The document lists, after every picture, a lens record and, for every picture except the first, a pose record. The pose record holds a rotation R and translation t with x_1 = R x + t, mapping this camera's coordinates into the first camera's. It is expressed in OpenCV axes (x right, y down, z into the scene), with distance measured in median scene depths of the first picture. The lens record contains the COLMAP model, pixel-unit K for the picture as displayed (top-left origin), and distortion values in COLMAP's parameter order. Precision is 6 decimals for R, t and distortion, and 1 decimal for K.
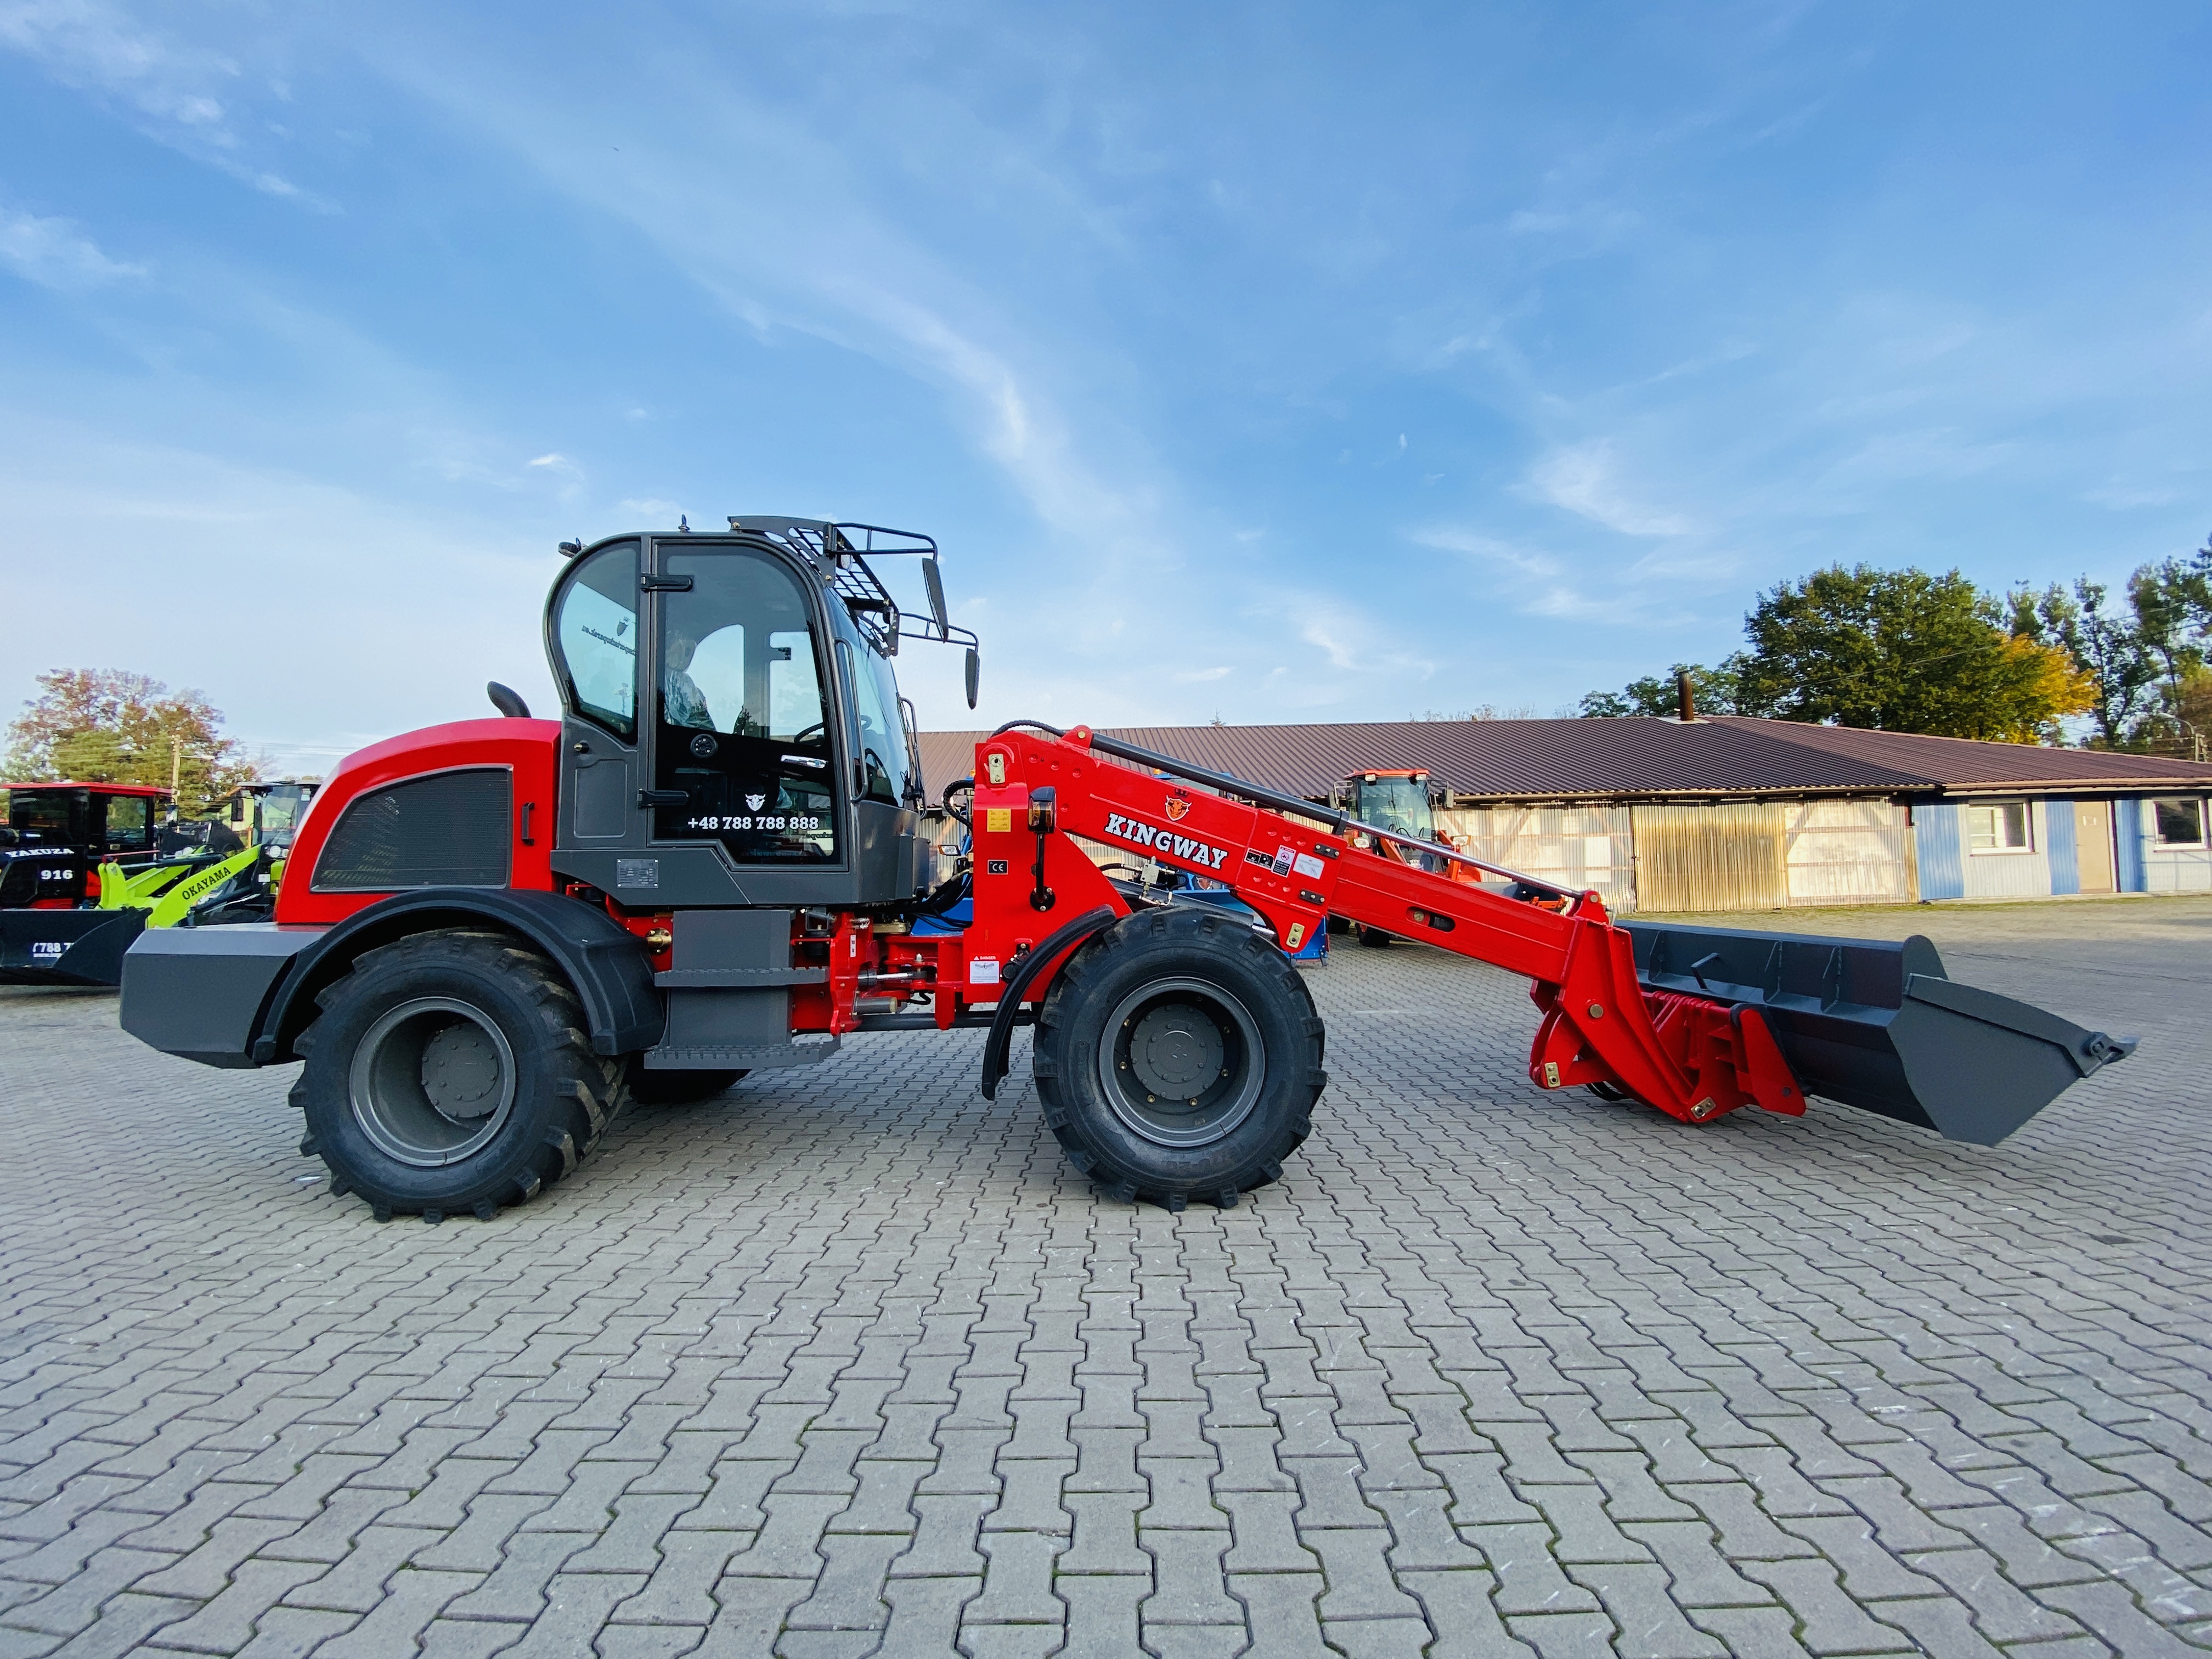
lens RADIAL K [[873.9, 0, 1113.1], [0, 873.9, 829.7], [0, 0, 1]] dist [0.016546, -0.019539]
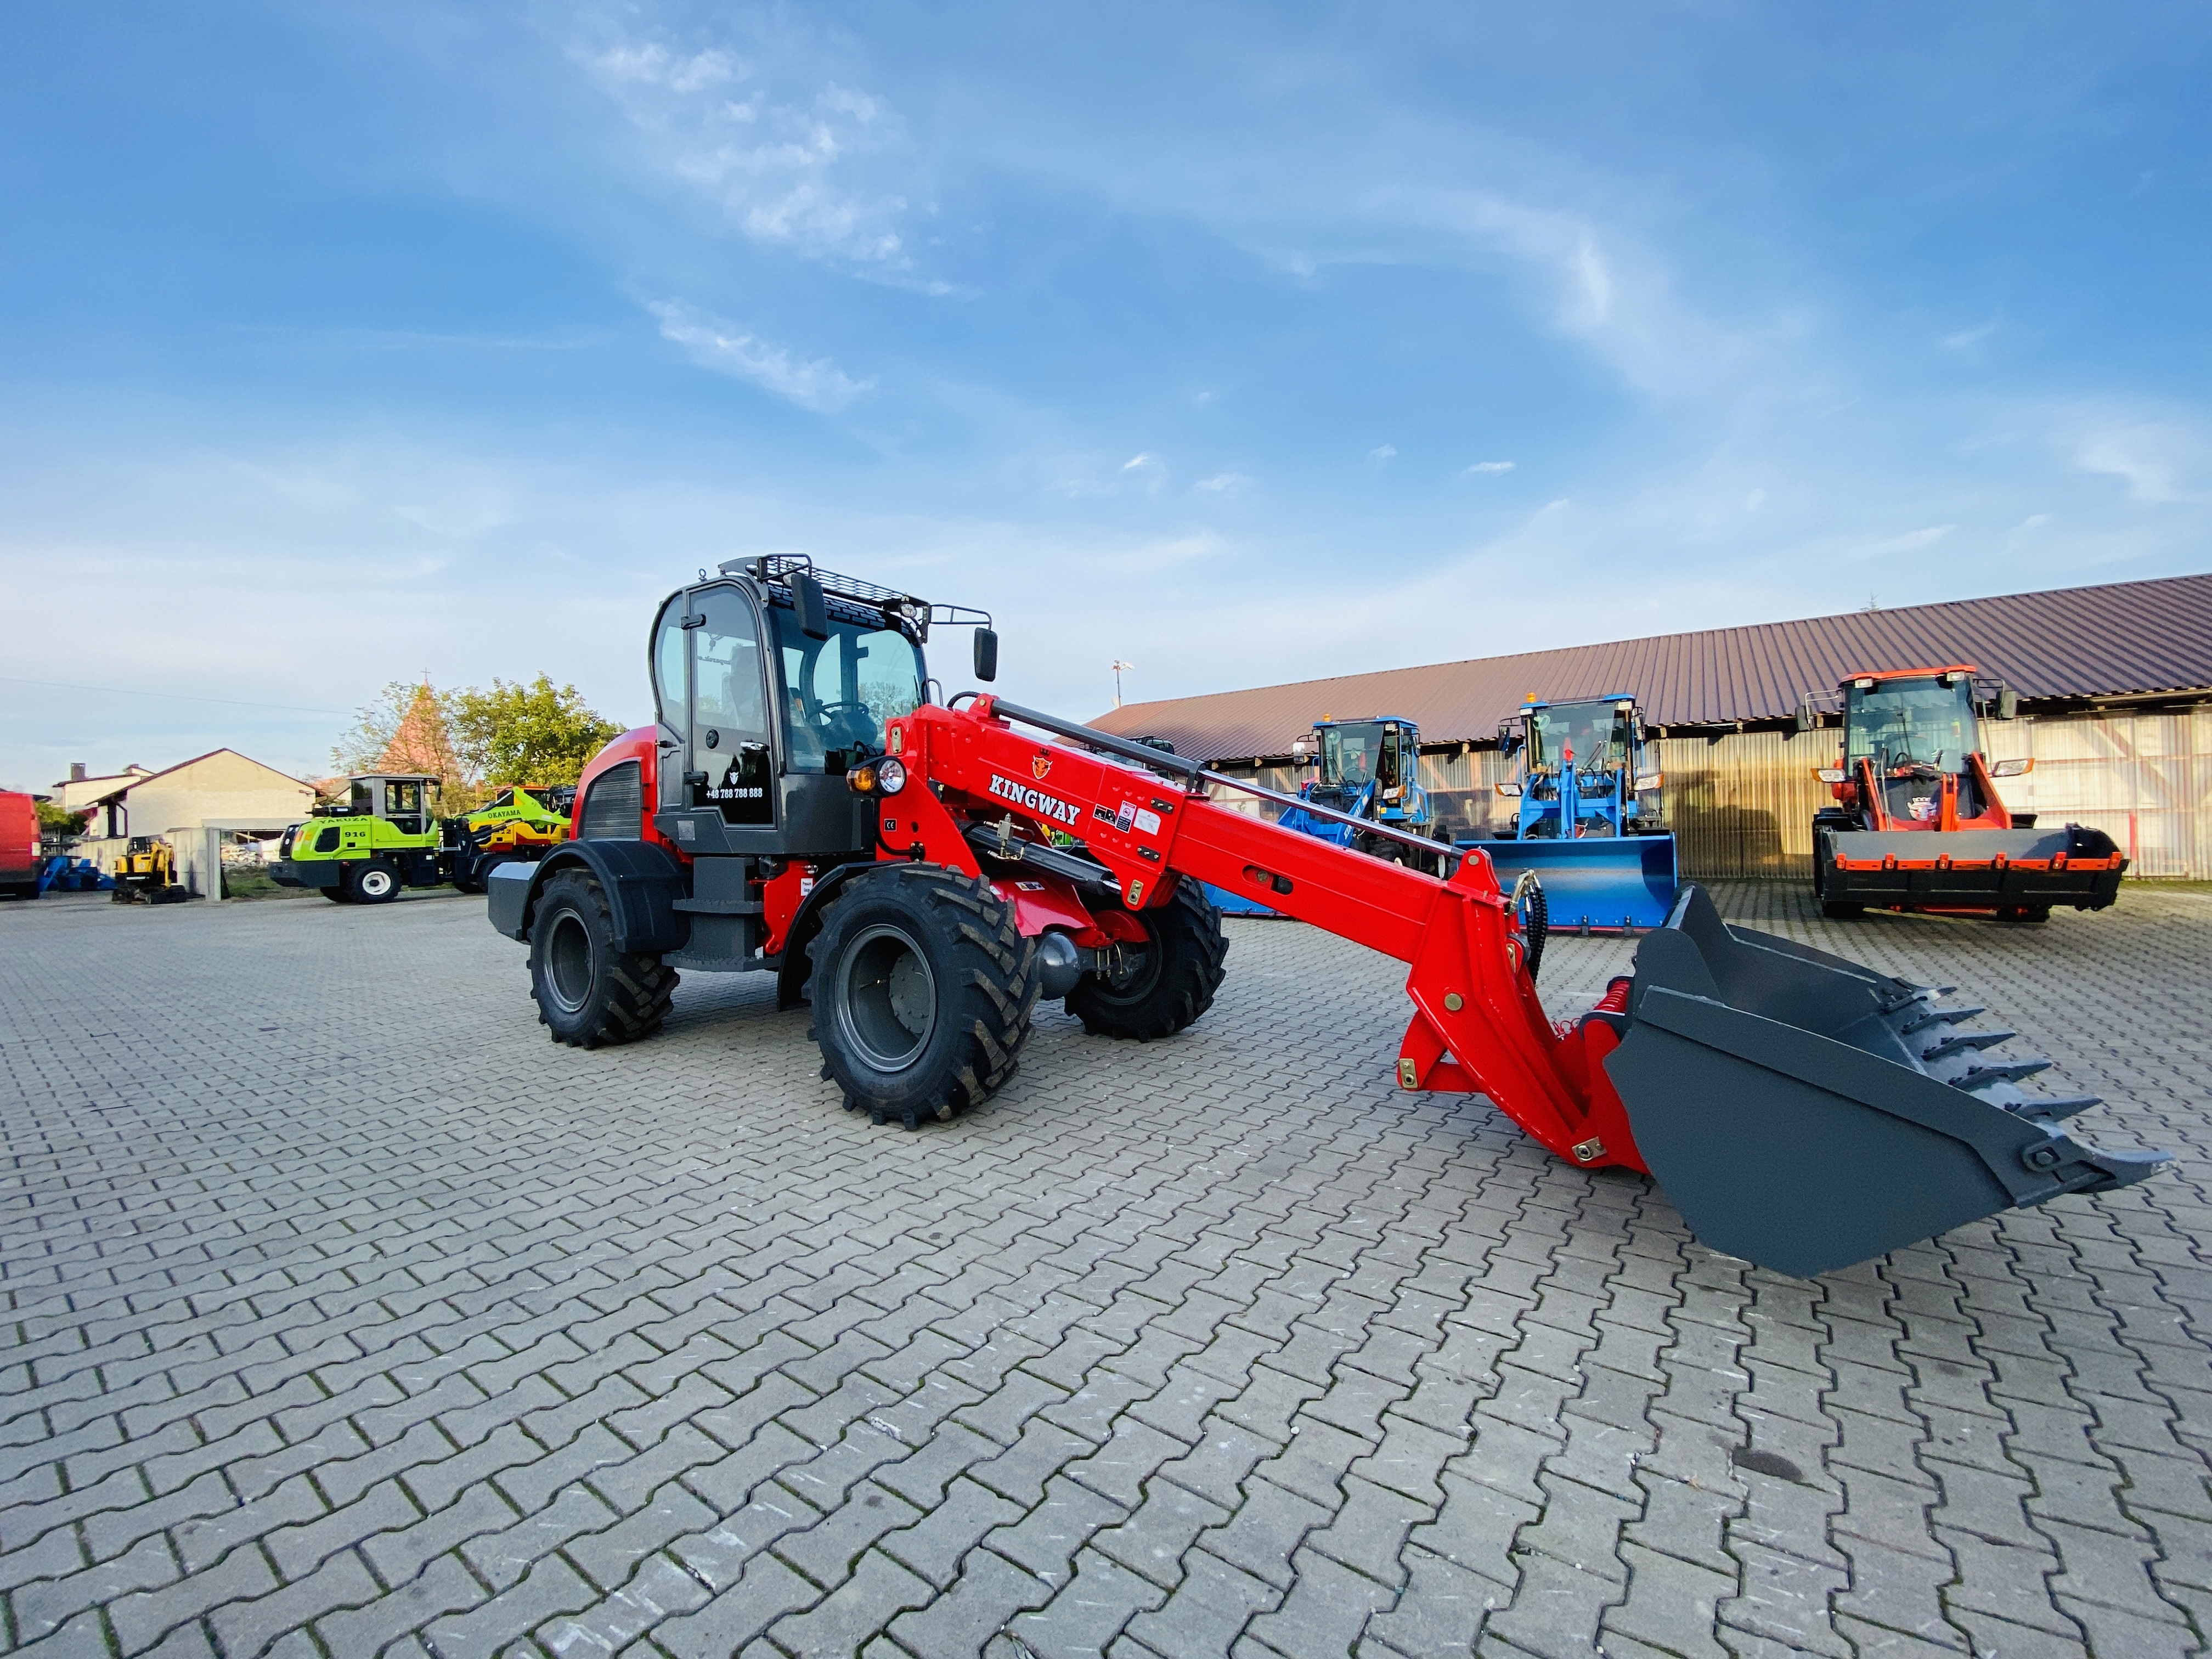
lens RADIAL K [[873.9, 0, 1113.1], [0, 873.9, 829.7], [0, 0, 1]] dist [0.016546, -0.019539]
pose [[0.828538, 0.000572, -0.559932, 0.914811], [0.036660, 0.997798, 0.055266, -0.005607], [0.558731, -0.066317, 0.826693, 0.226547]]
